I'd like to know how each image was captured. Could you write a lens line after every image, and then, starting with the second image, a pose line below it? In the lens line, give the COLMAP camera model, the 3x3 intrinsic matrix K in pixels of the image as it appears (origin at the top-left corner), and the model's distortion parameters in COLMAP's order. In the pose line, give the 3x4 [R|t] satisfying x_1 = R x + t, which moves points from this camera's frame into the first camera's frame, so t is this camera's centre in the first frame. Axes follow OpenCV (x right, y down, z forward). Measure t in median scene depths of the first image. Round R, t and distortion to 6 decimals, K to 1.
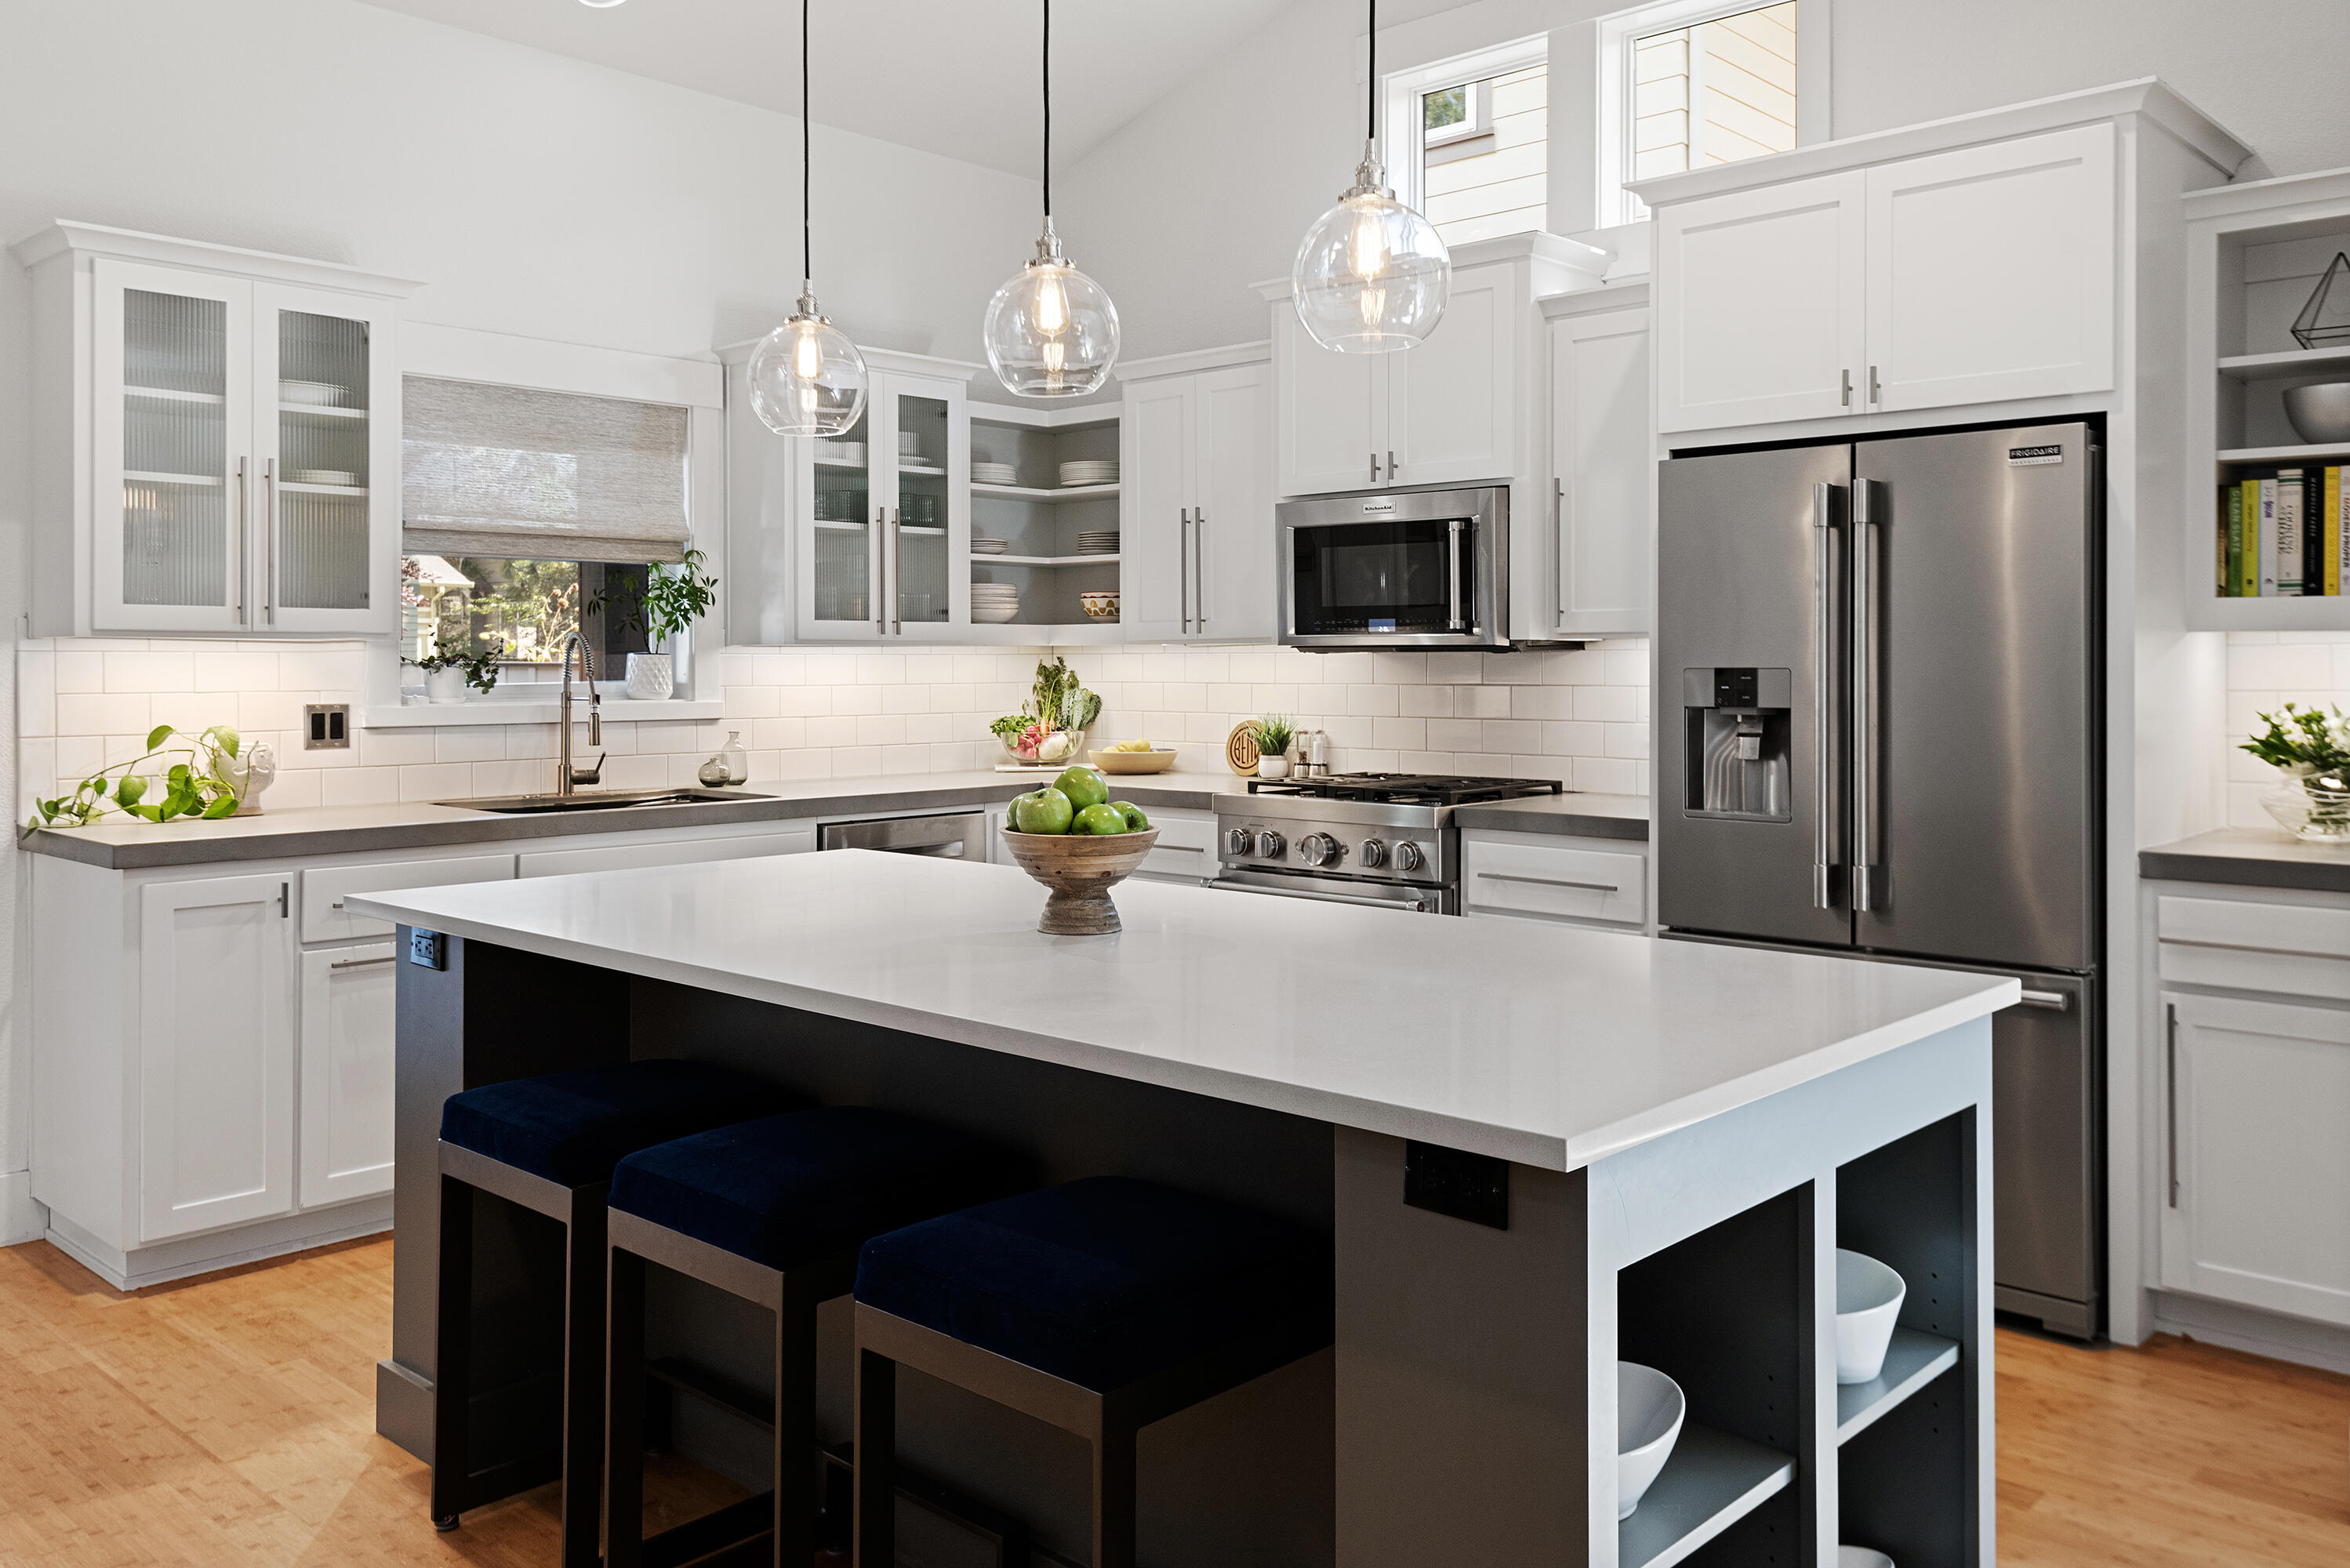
lens RADIAL K [[1847.9, 0, 1194.8], [0, 1847.9, 665.1], [0, 0, 1]] dist [0.038113, -0.021556]
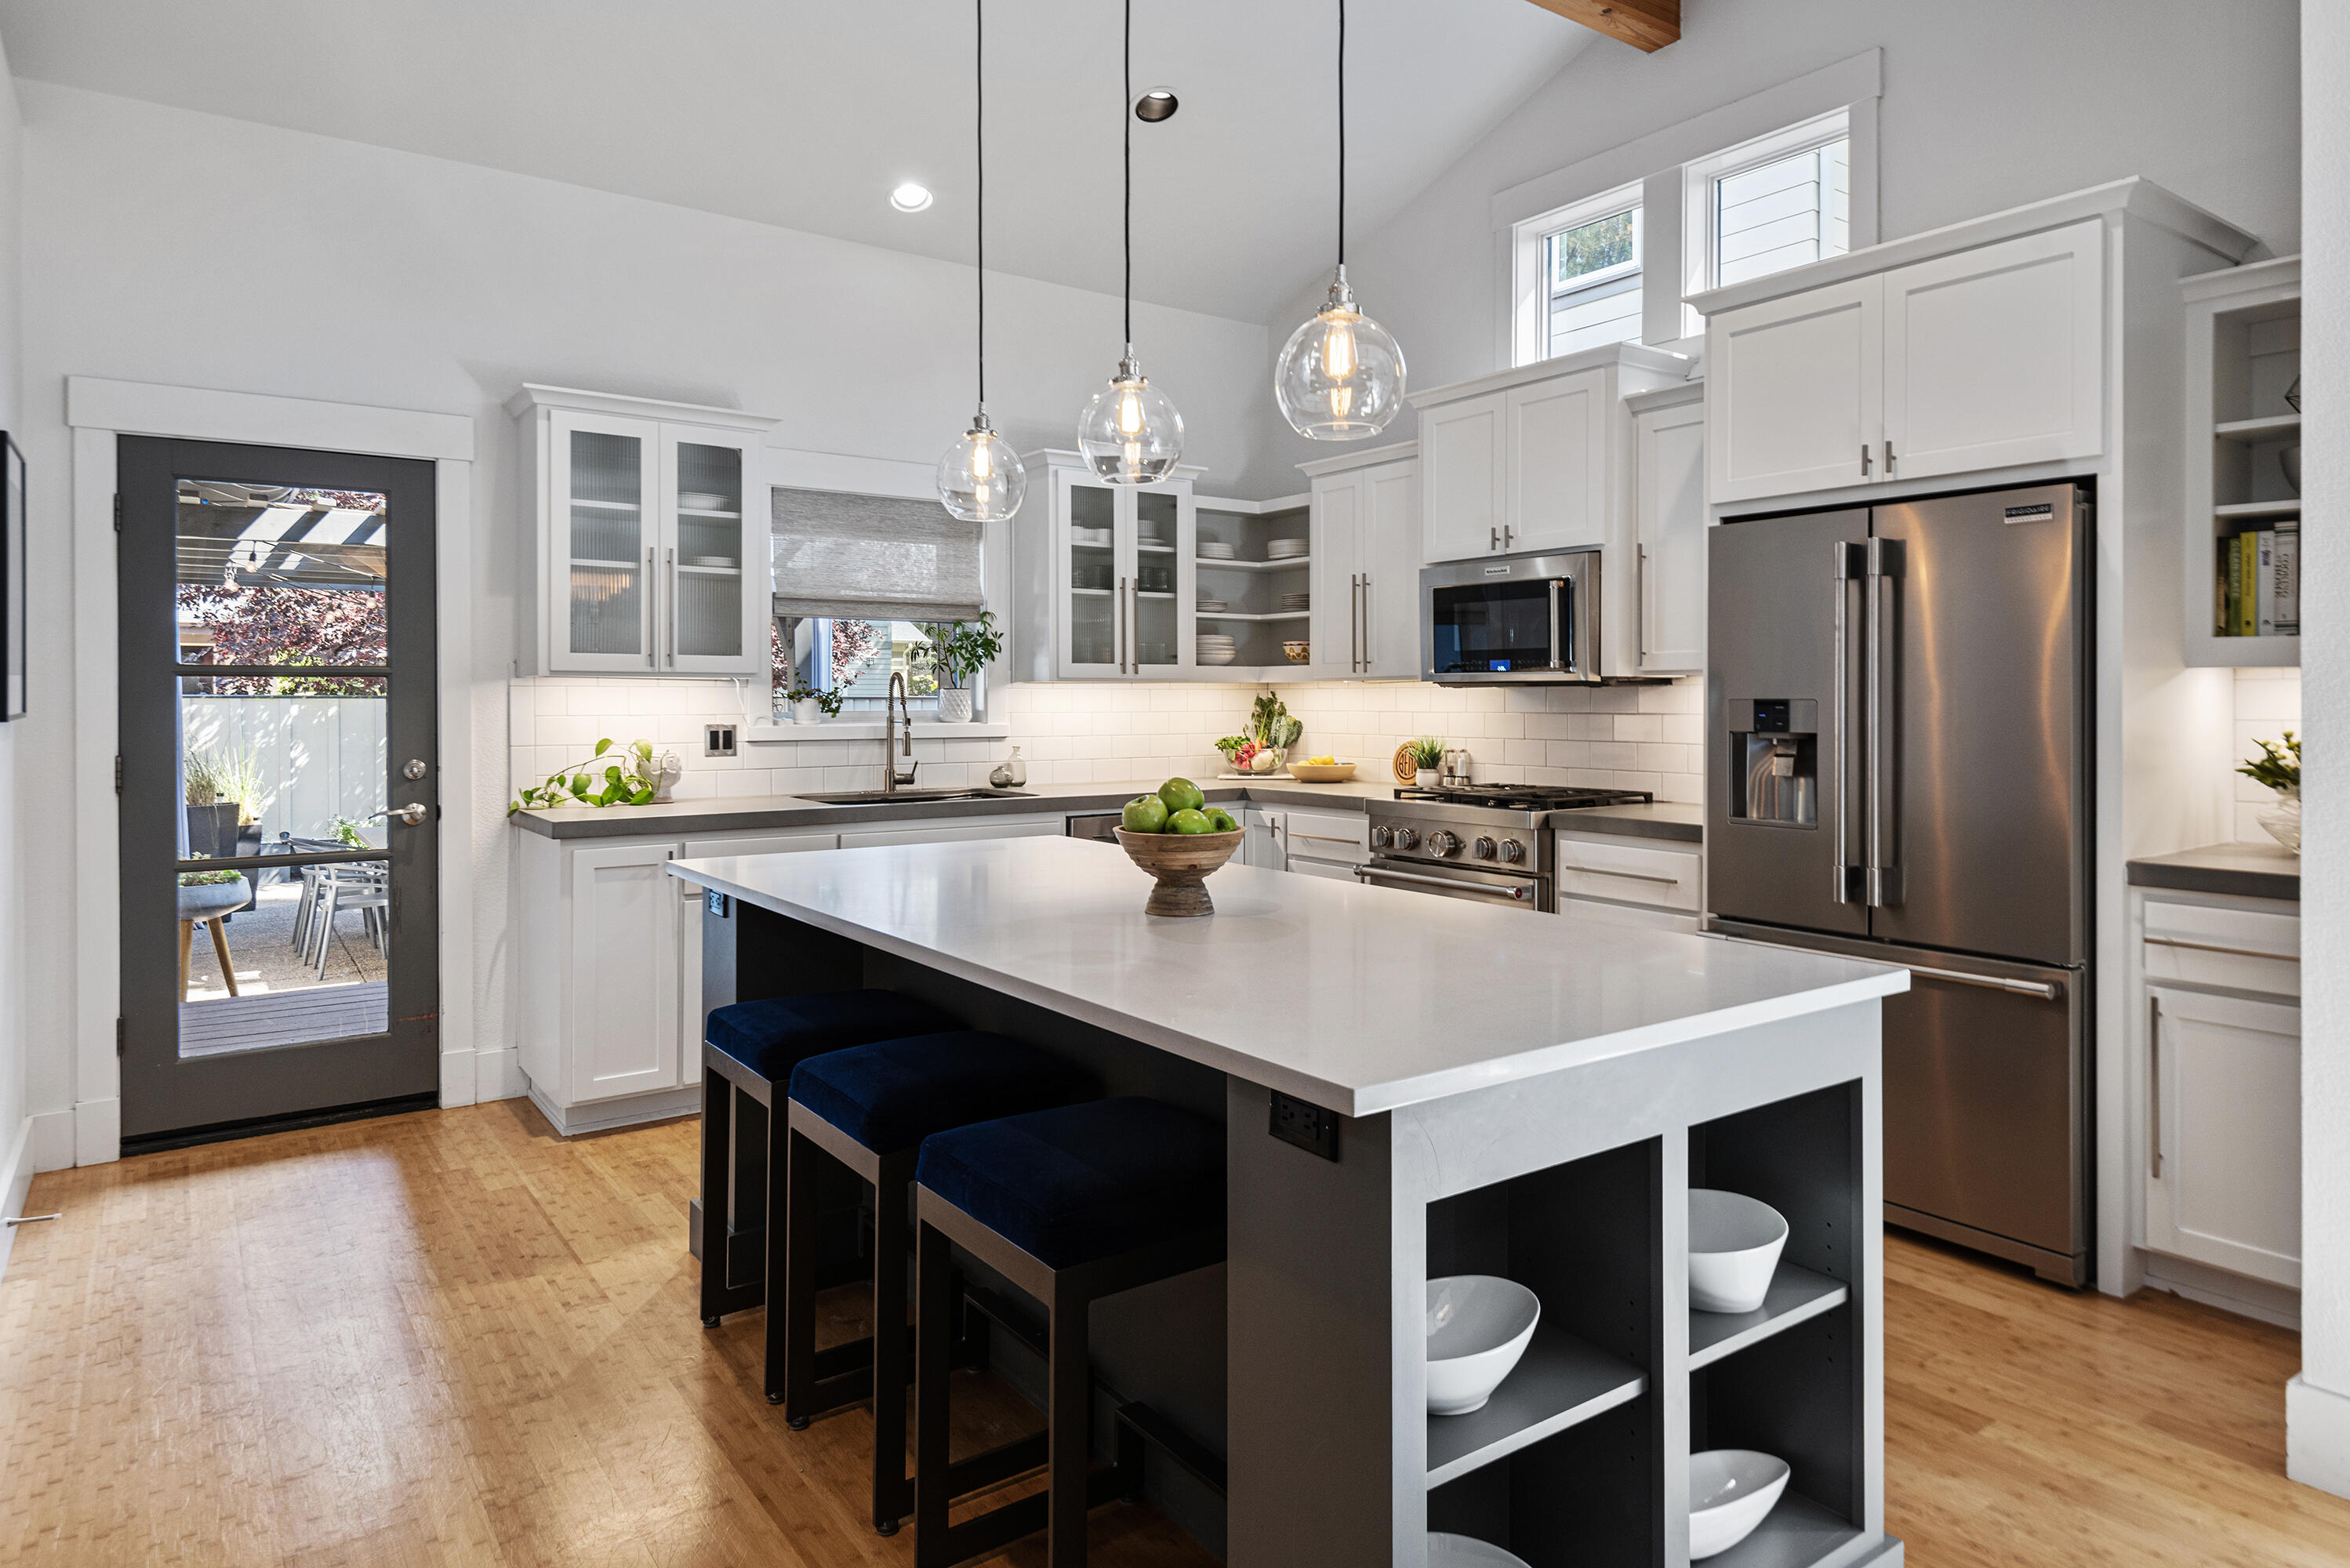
lens RADIAL K [[1408.5, 0, 1186.0], [0, 1408.5, 700.2], [0, 0, 1]] dist [0.031306, -0.013857]
pose [[0.980851, 0.001820, -0.194749, 0.087350], [-0.001779, 0.999998, 0.000381, 0.002132], [0.194750, -0.000027, 0.980853, 0.030324]]
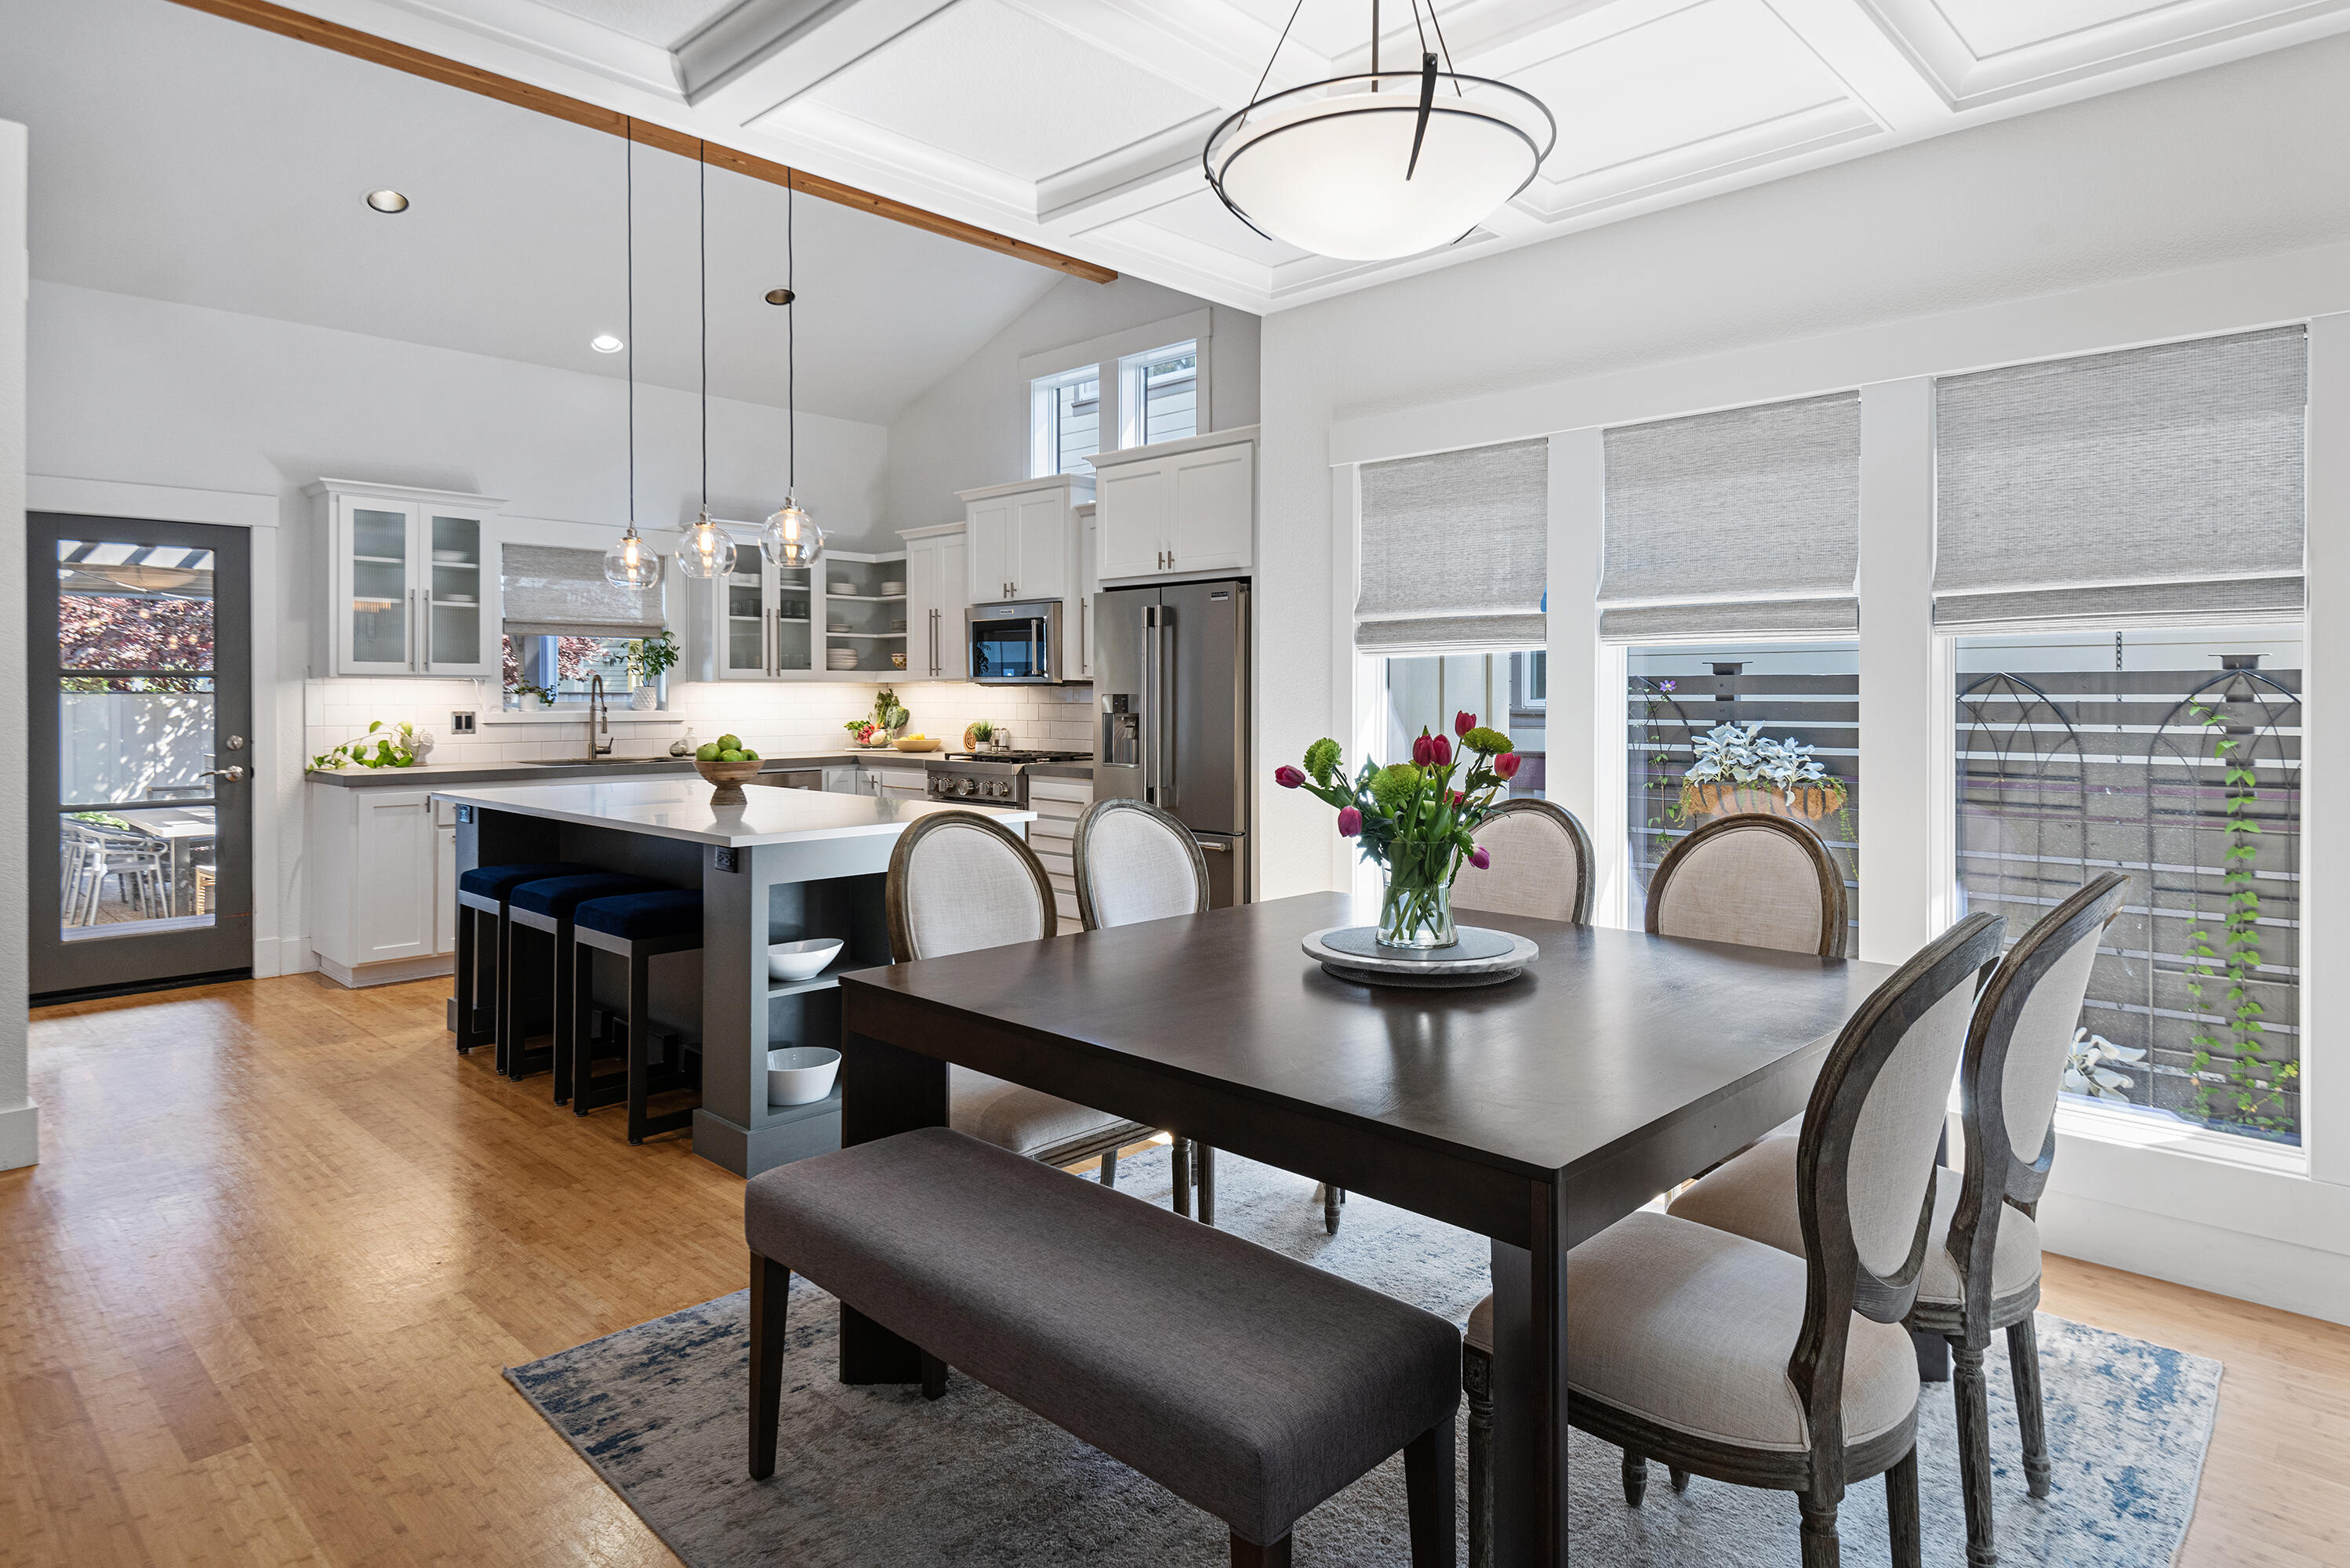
lens RADIAL K [[1324.0, 0, 1160.9], [0, 1324.0, 695.4], [0, 0, 1]] dist [0.024767, -0.008615]
pose [[0.999696, 0.002246, -0.024555, 0.325916], [-0.002252, 0.999997, -0.000221, 0.002863], [0.024555, 0.000276, 0.999698, -0.417034]]
